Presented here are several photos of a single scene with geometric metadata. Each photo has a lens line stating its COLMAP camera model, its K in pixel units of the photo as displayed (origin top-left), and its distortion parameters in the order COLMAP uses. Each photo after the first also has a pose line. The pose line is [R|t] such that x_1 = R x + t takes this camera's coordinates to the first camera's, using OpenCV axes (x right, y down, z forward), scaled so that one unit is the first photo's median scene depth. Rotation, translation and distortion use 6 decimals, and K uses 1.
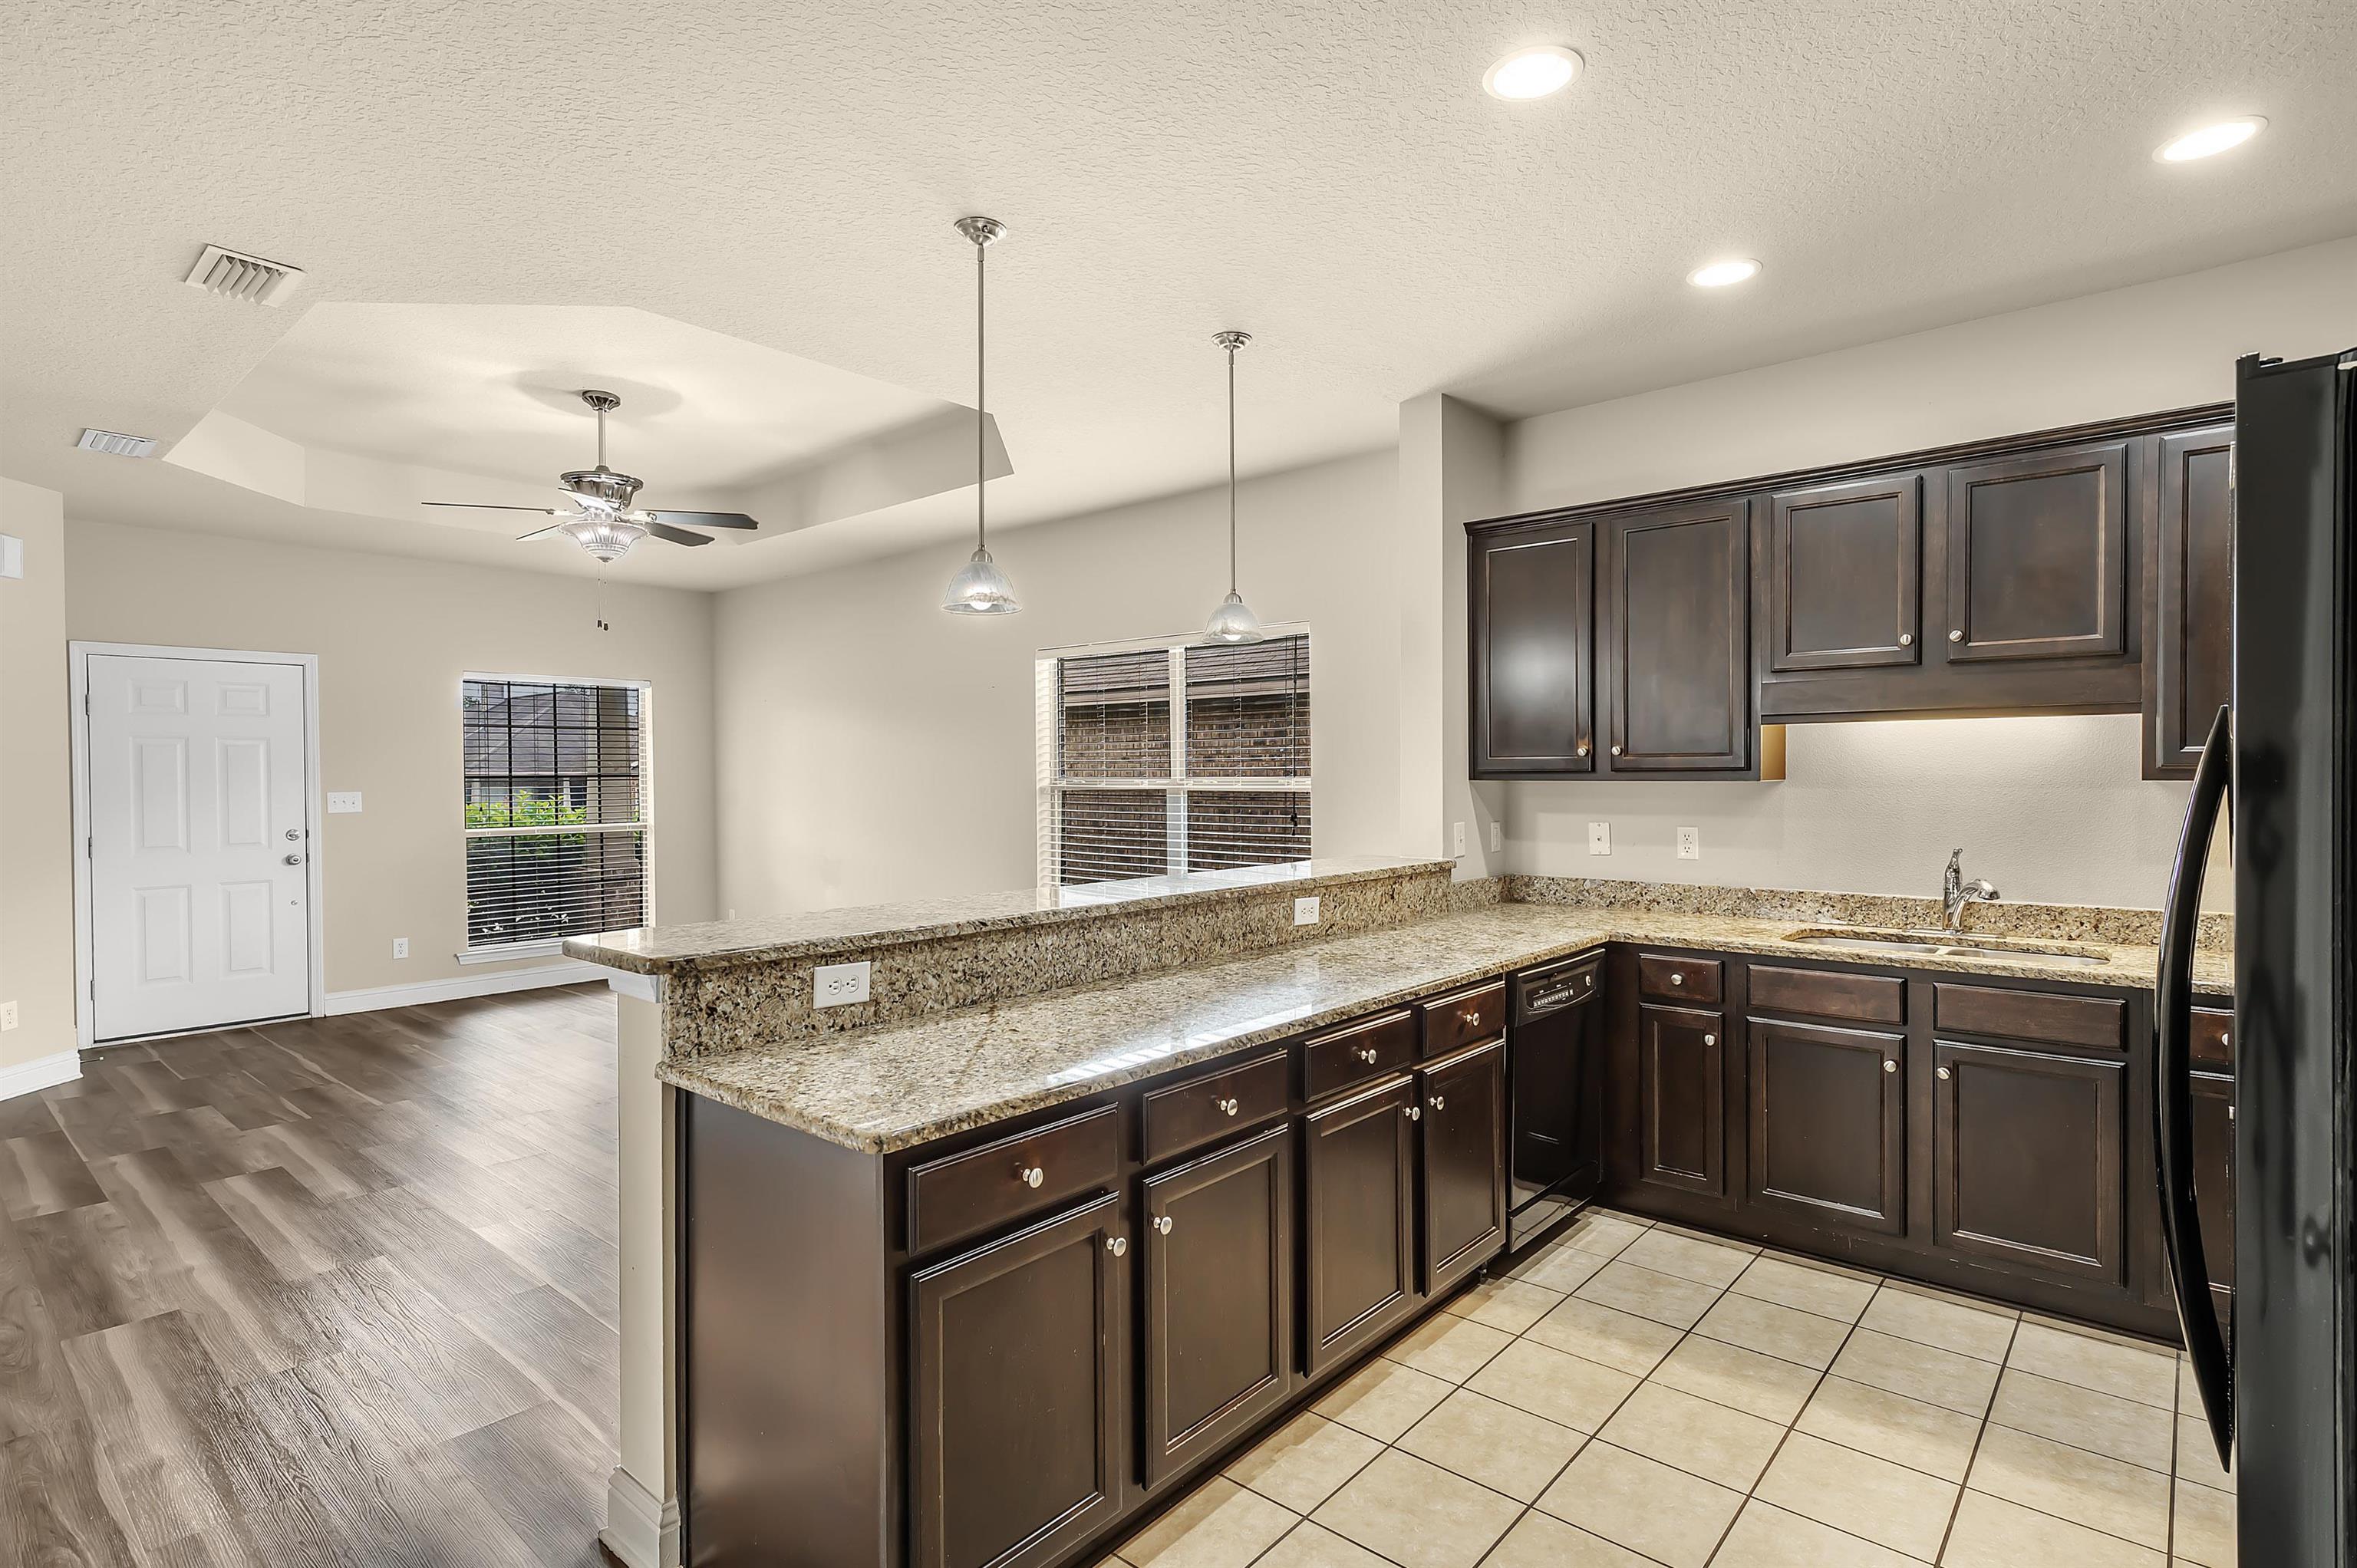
lens RADIAL K [[1163.6, 0, 1180.5], [0, 1163.6, 783.2], [0, 0, 1]] dist [0.004169, 0.000481]
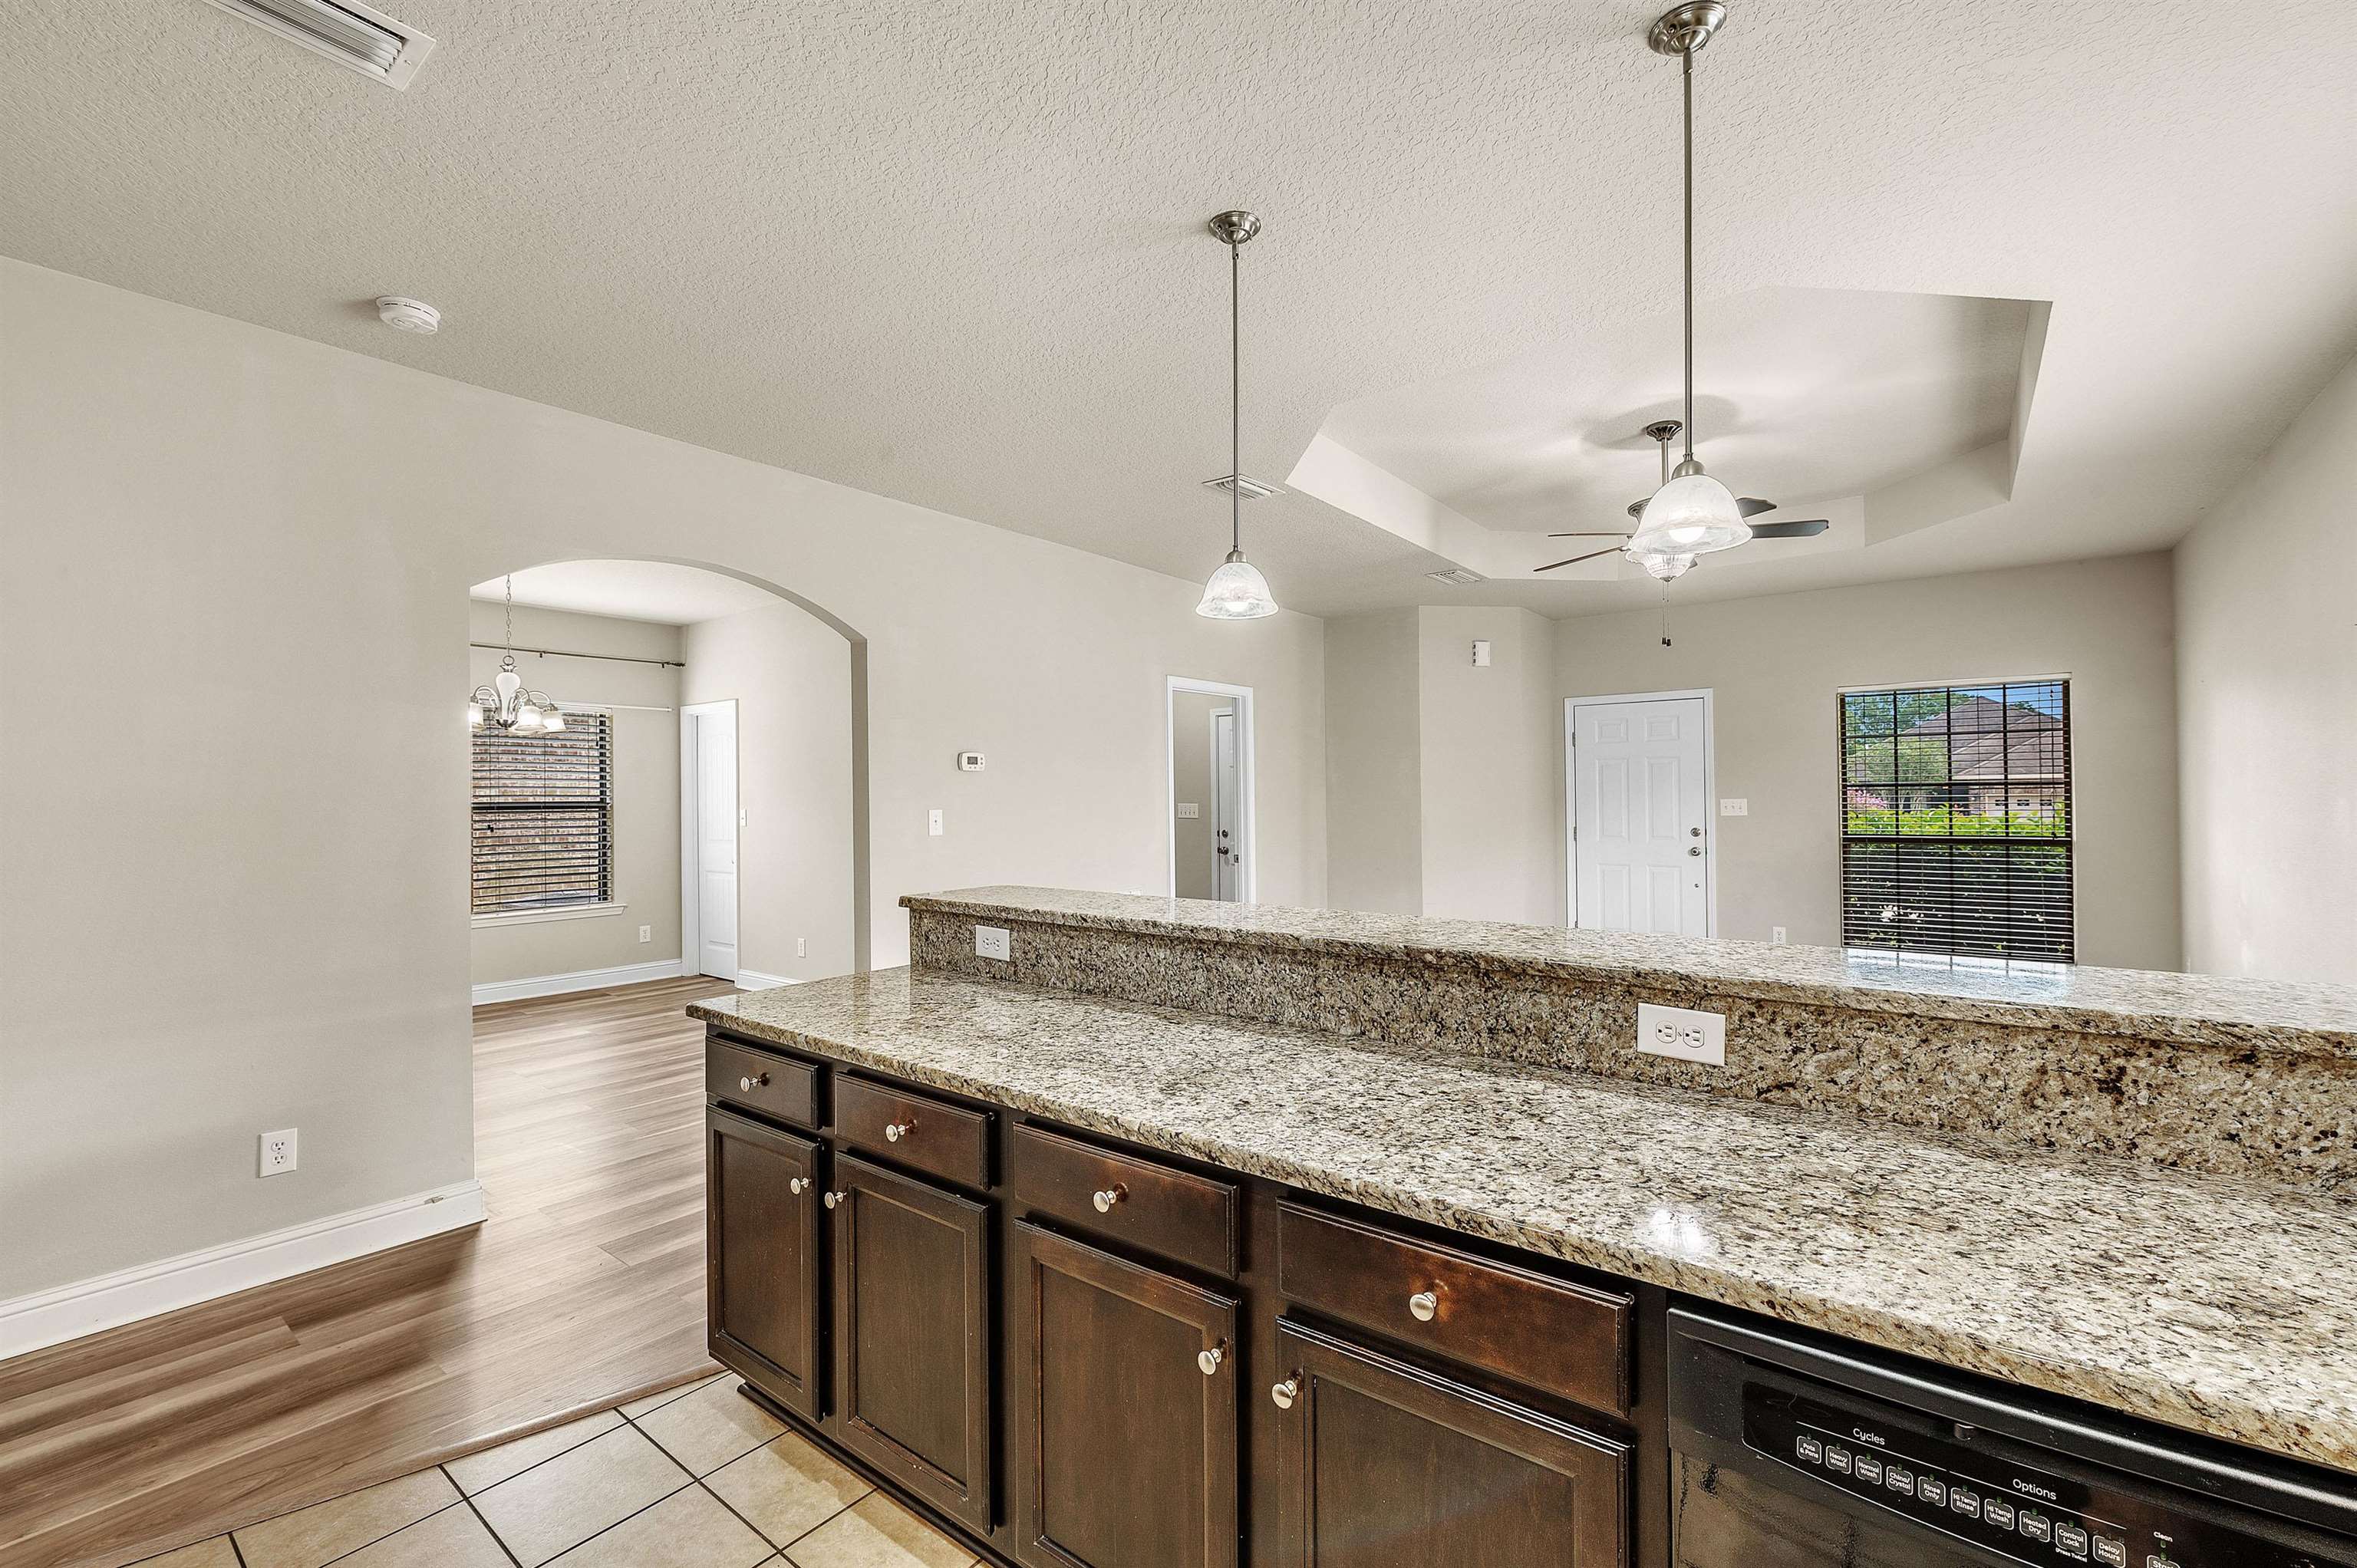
lens RADIAL K [[976.6, 0, 1179.0], [0, 976.6, 785.0], [0, 0, 1]] dist [-0.003931, 0.000428]
pose [[0.049962, -0.006753, -0.998728, 0.522688], [-0.001095, 0.999976, -0.006816, 0.001631], [0.998751, 0.001434, 0.049953, 0.737394]]
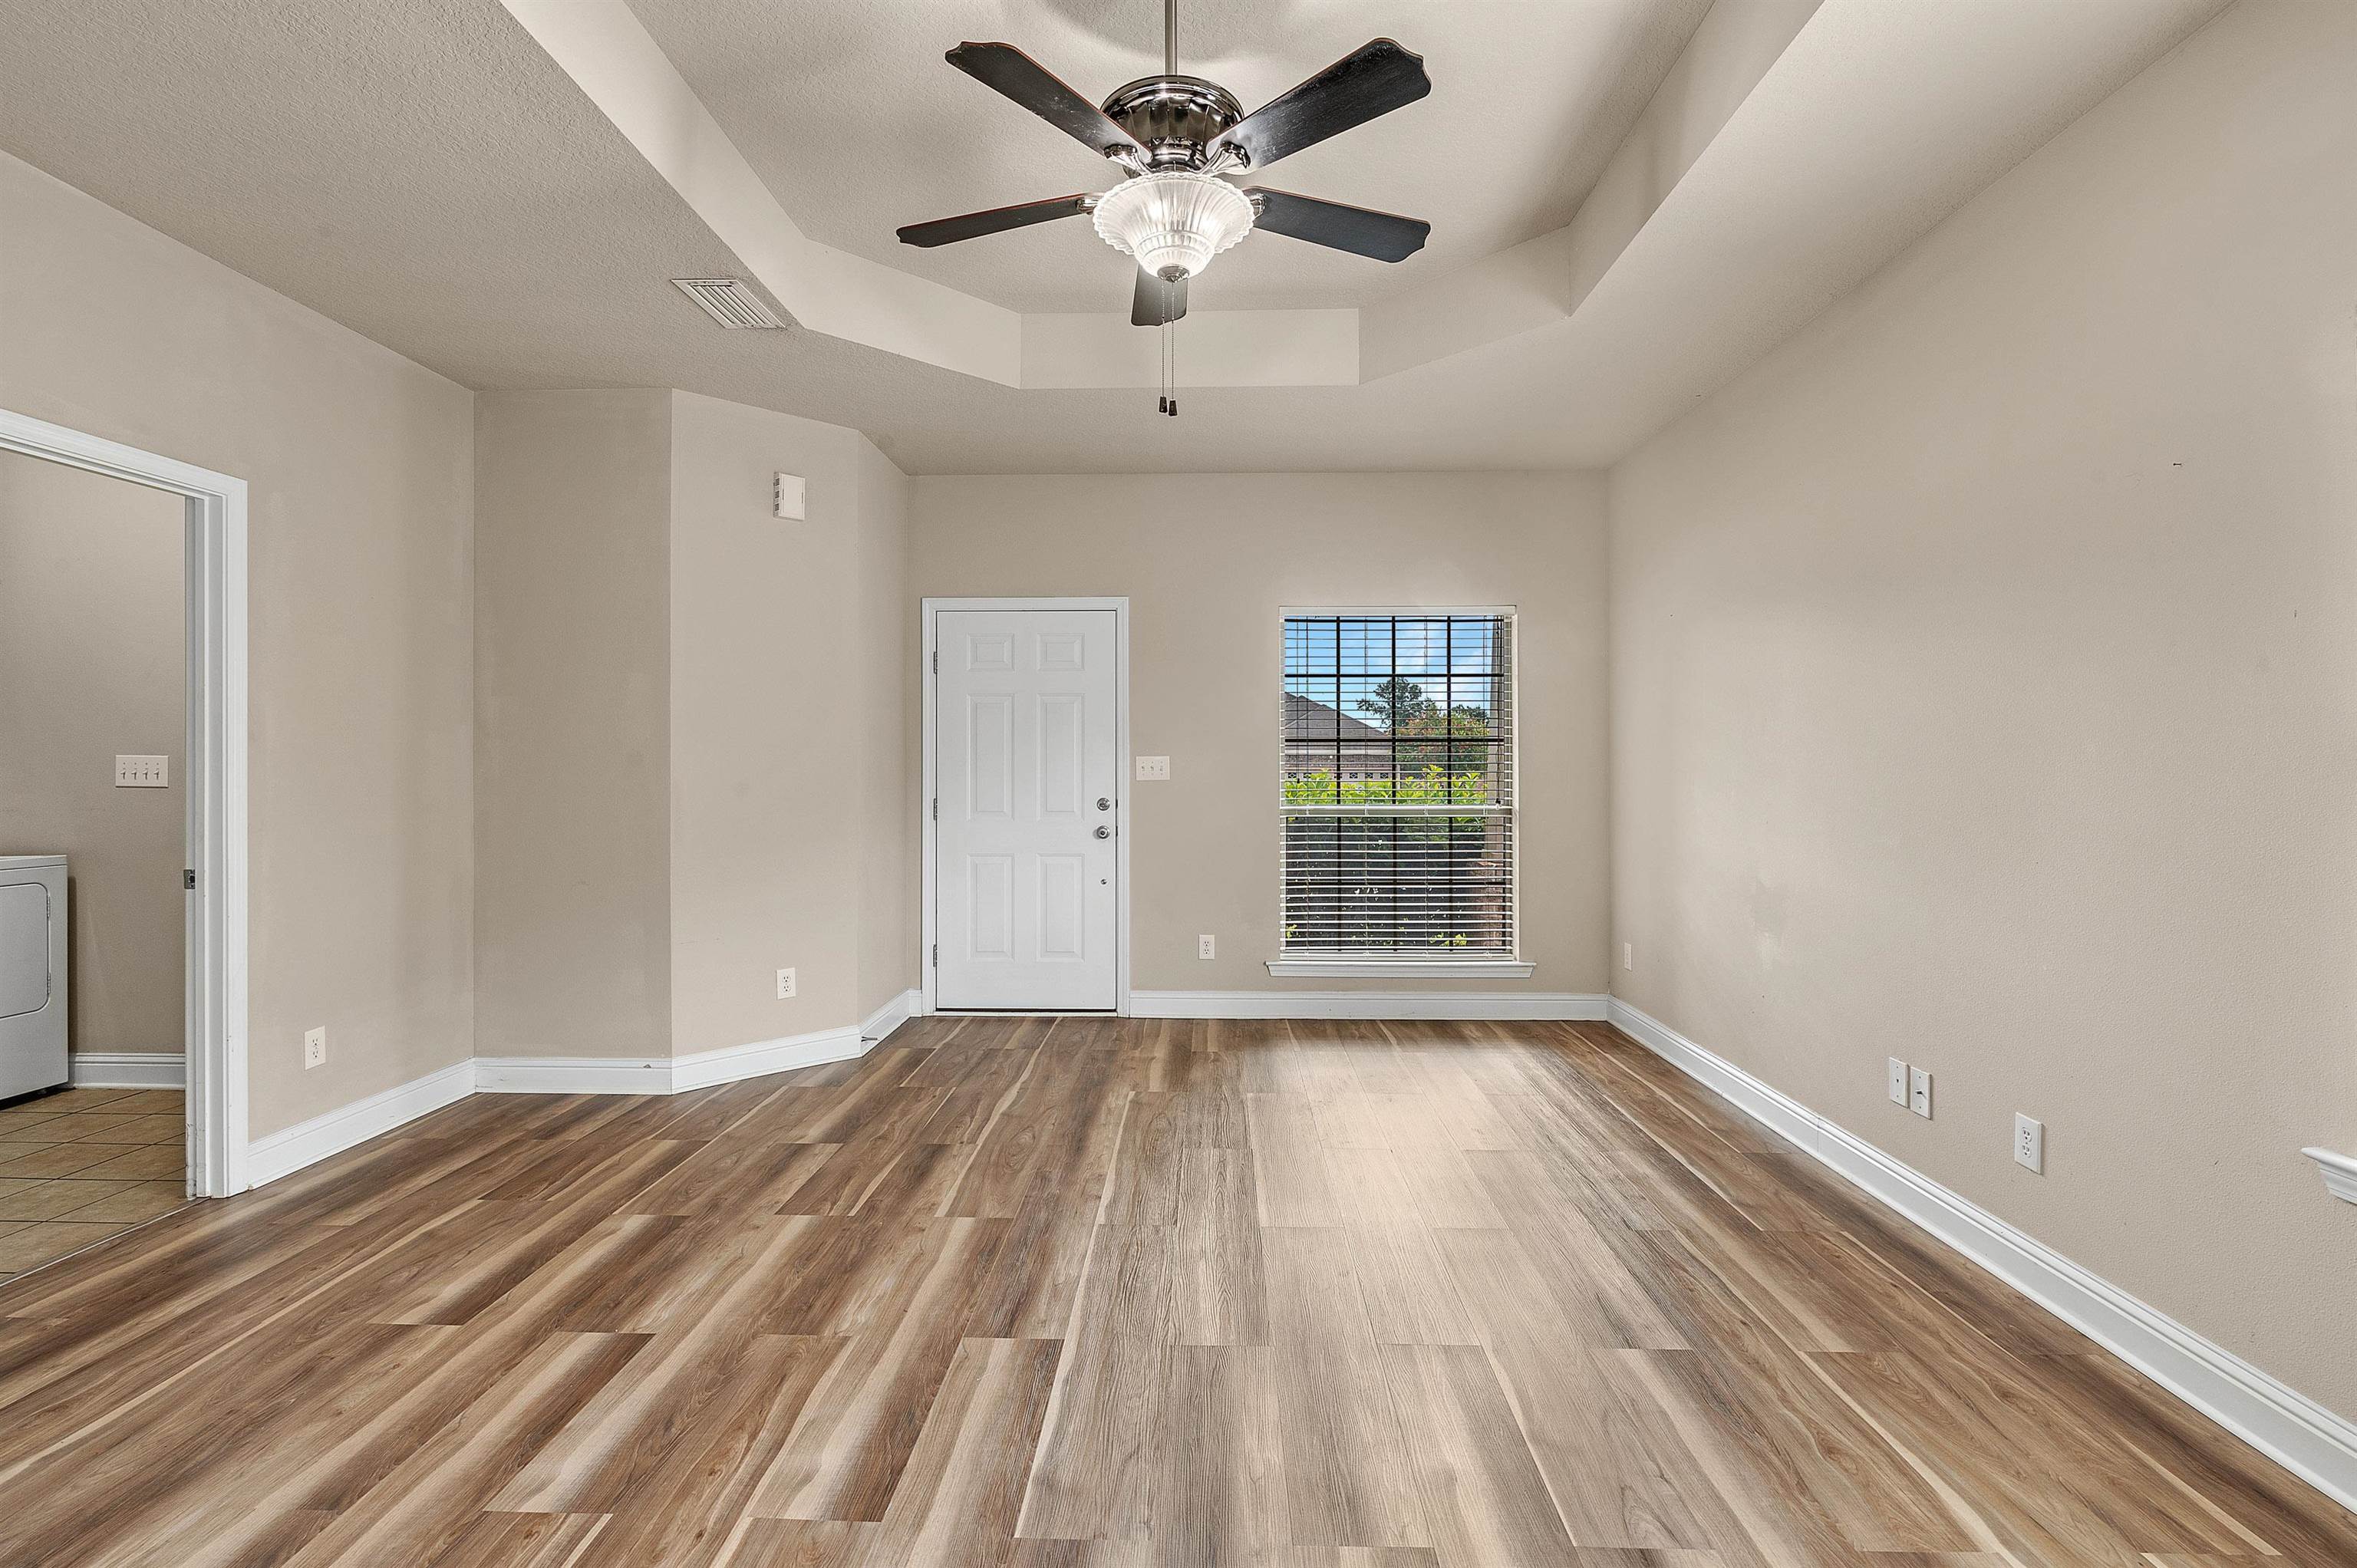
lens RADIAL K [[1081.7, 0, 1188.3], [0, 1081.7, 759.1], [0, 0, 1]] dist [-0.003699, -0.002540]
pose [[0.637097, 0.001626, -0.770782, -0.183195], [-0.012099, 0.999896, -0.007891, 0.030987], [0.770688, 0.014353, 0.637051, 1.019467]]
